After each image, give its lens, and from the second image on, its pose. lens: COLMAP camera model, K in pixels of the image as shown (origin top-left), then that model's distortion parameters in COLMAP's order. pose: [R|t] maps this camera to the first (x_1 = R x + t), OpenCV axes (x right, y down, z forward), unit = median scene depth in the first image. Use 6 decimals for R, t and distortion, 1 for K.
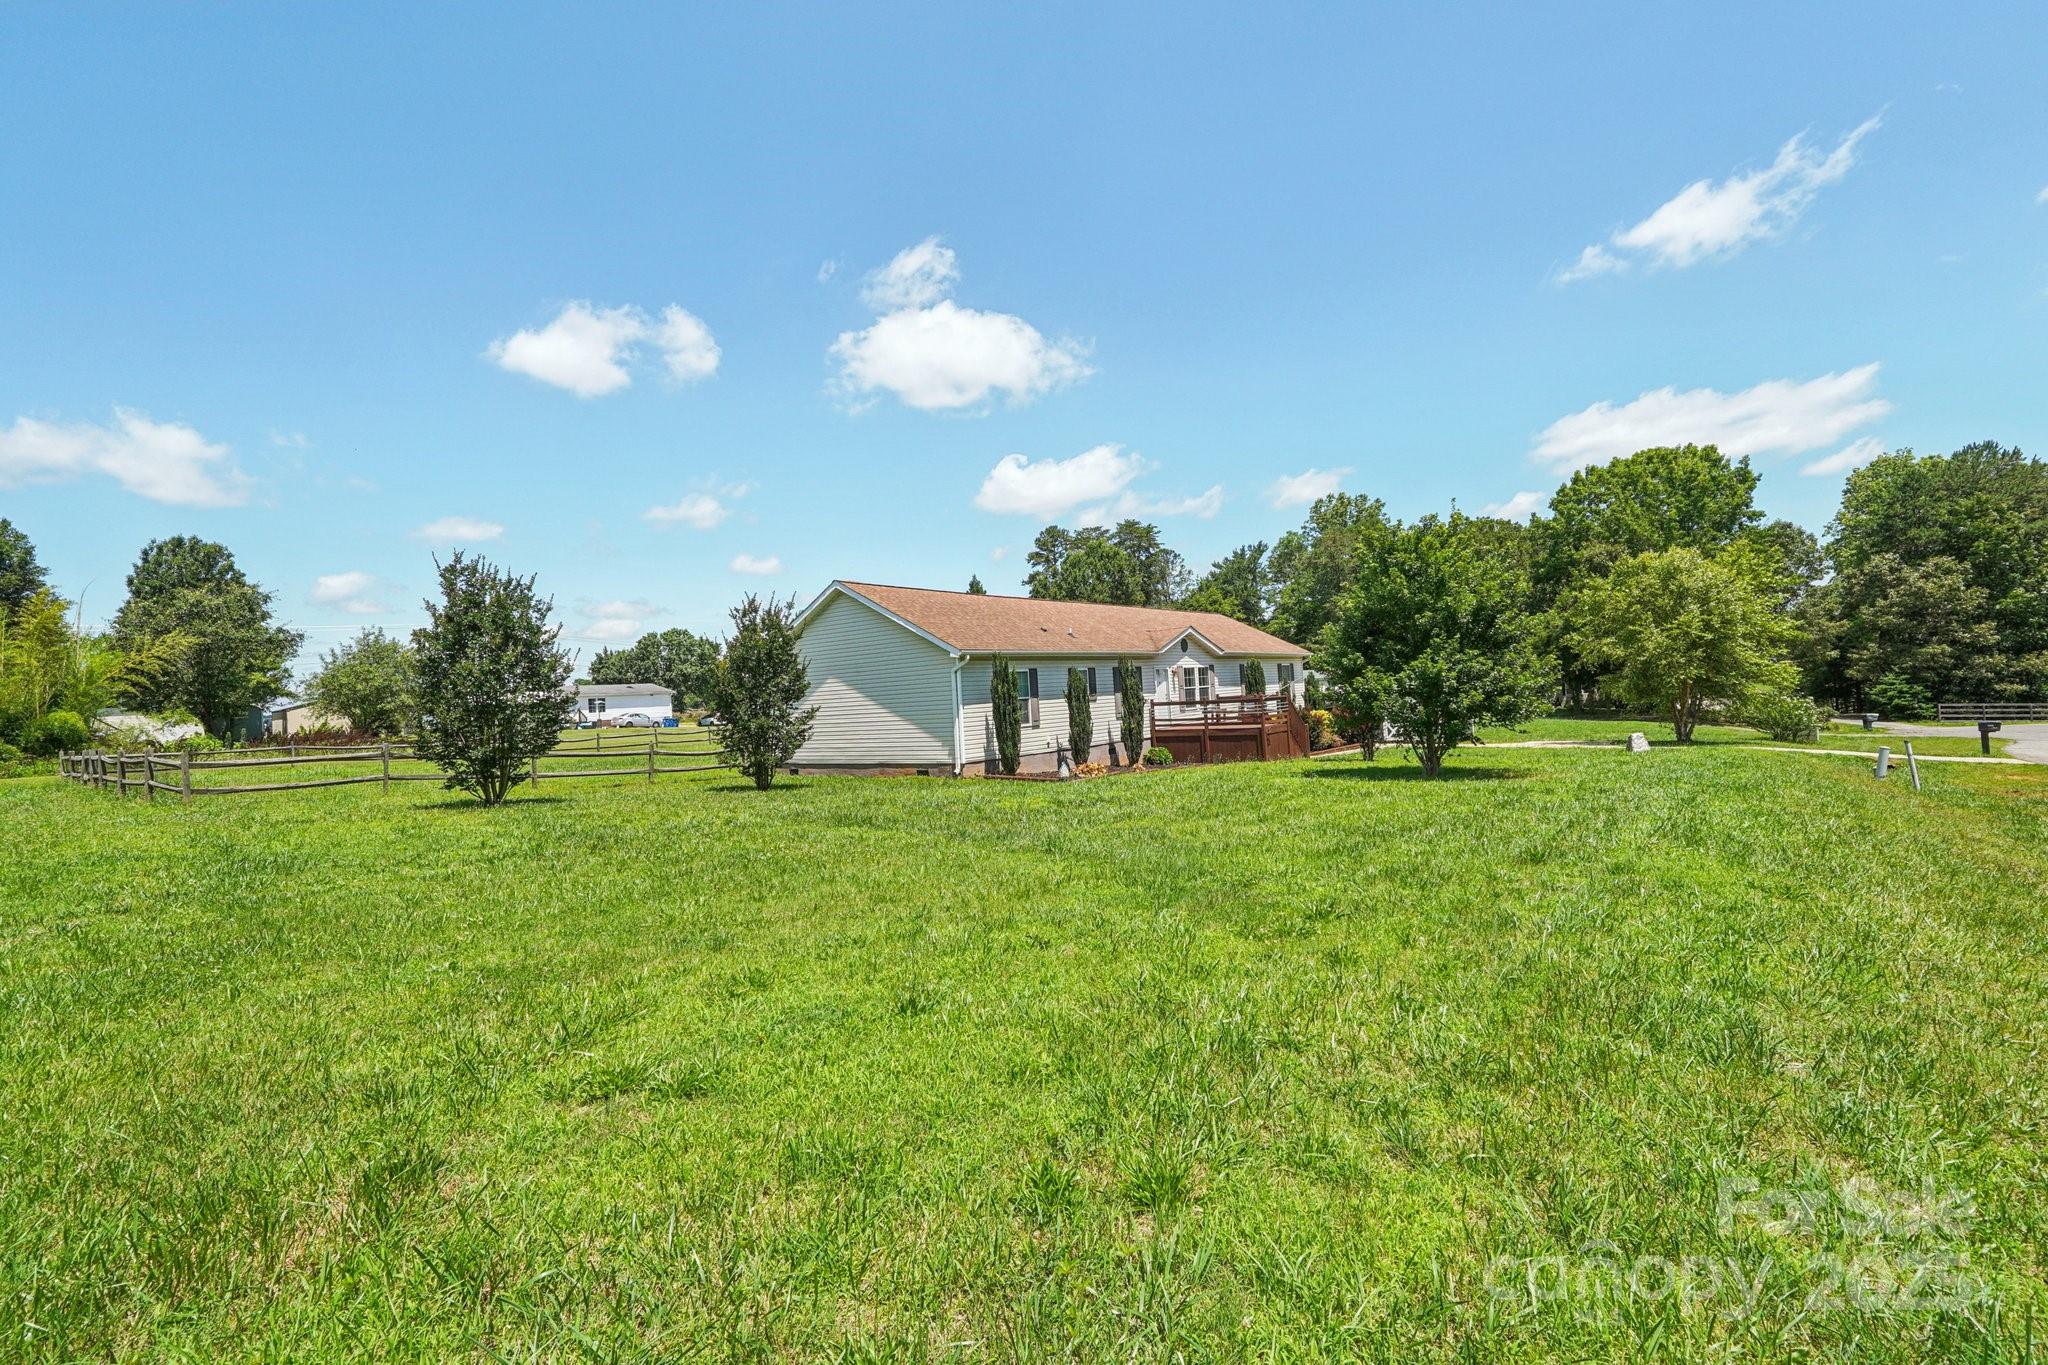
lens RADIAL K [[903.5, 0, 1032.6], [0, 903.5, 683.0], [0, 0, 1]] dist [-0.004695, -0.000159]
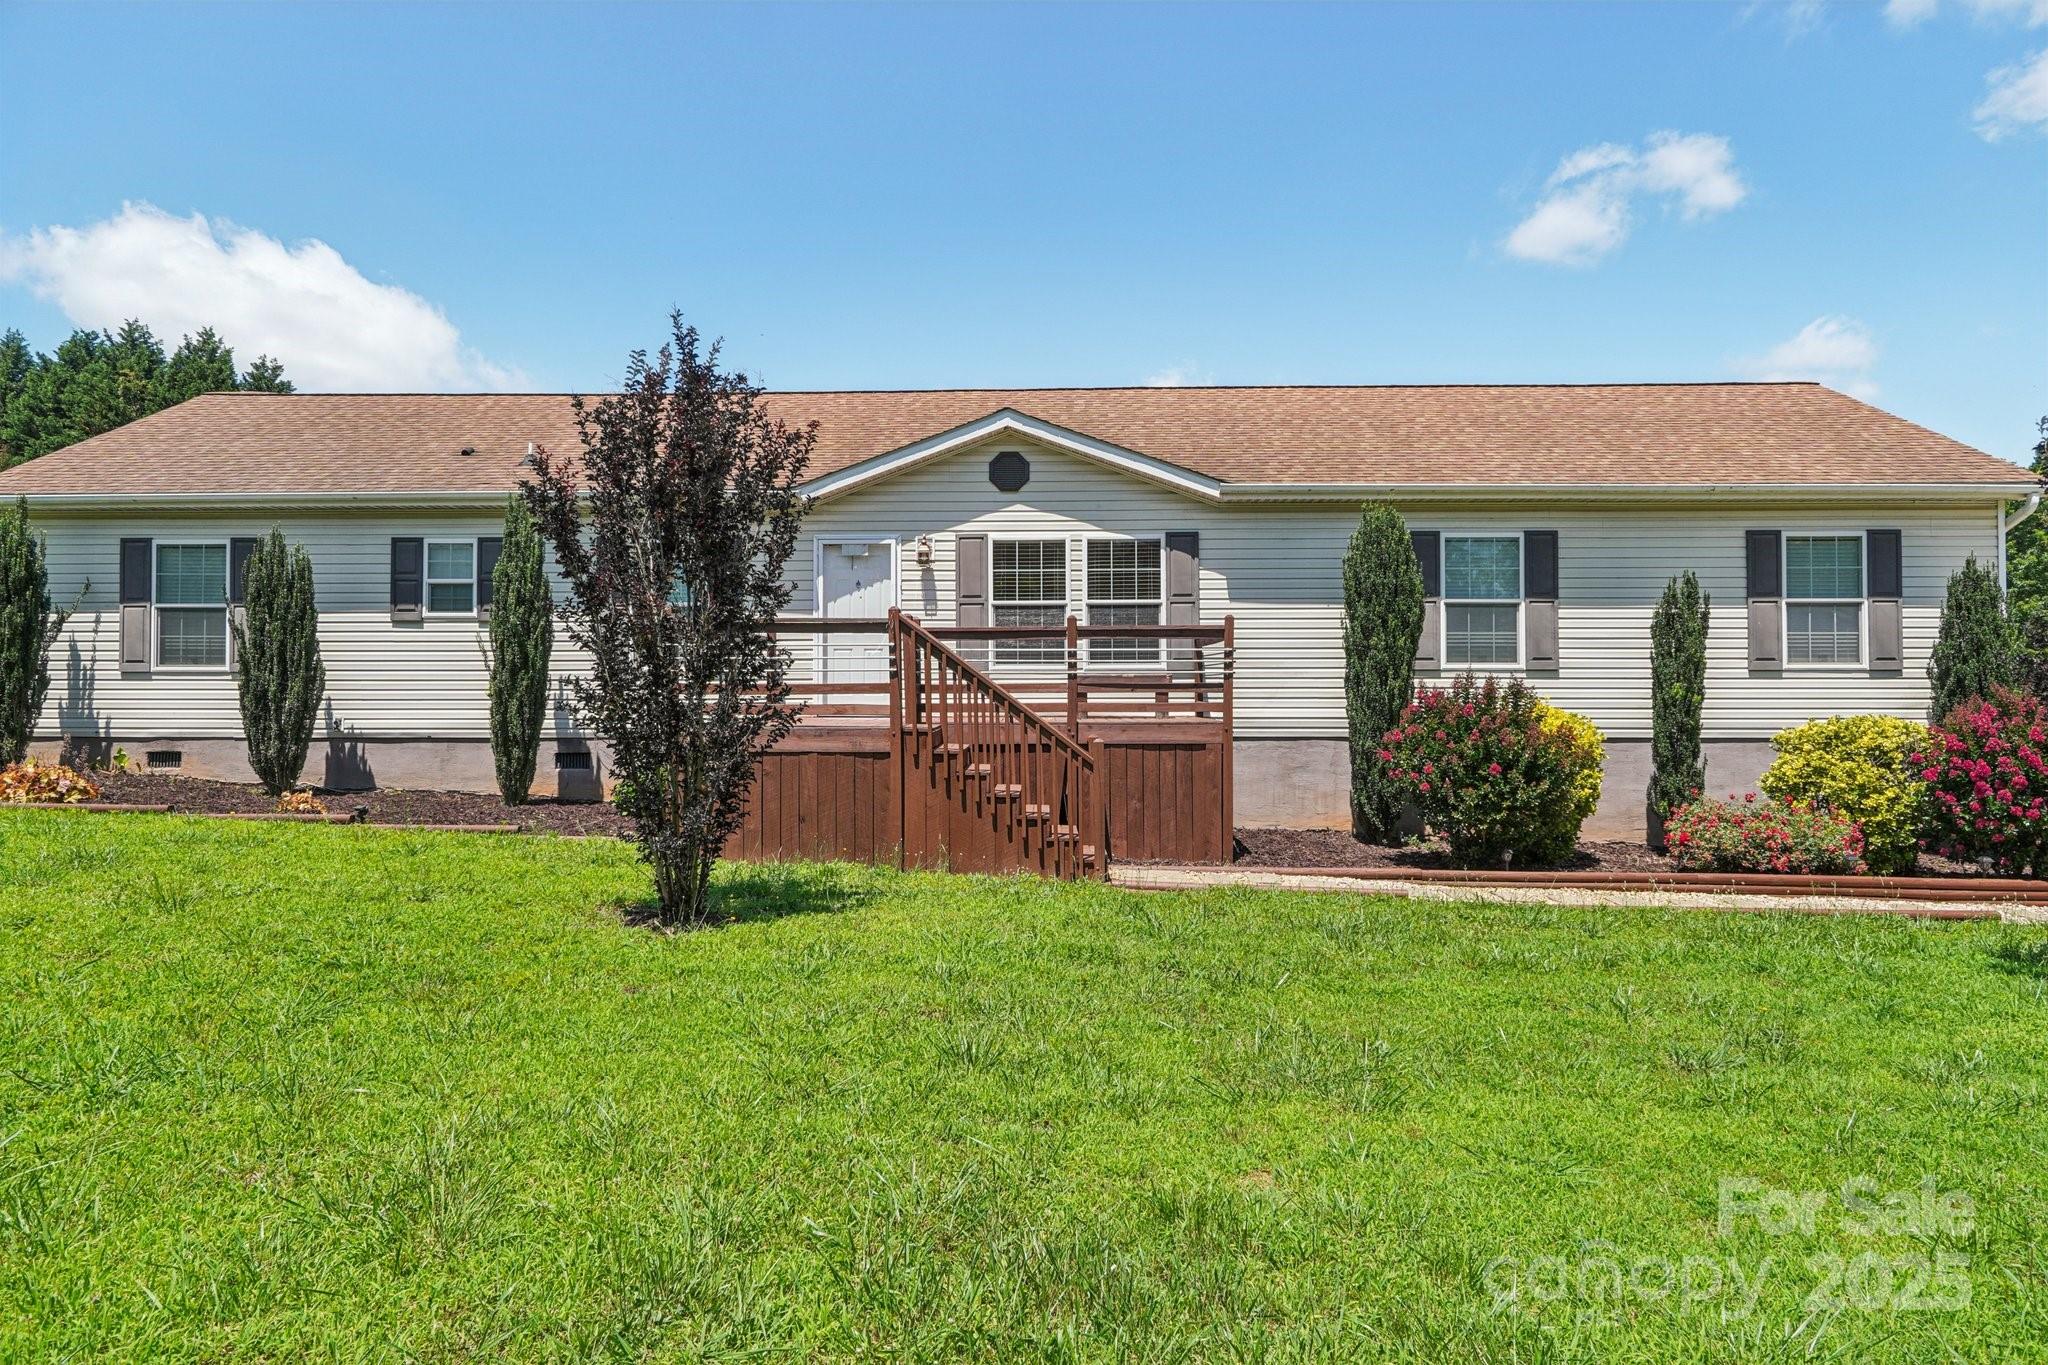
lens RADIAL K [[1365.6, 0, 1024.1], [0, 1365.6, 685.1], [0, 0, 1]] dist [-0.023700, -0.000295]
pose [[0.597076, 0.107866, -0.794899, 0.439387], [-0.020641, 0.992656, 0.119197, -0.018526], [0.801919, -0.054762, 0.594918, 0.548472]]
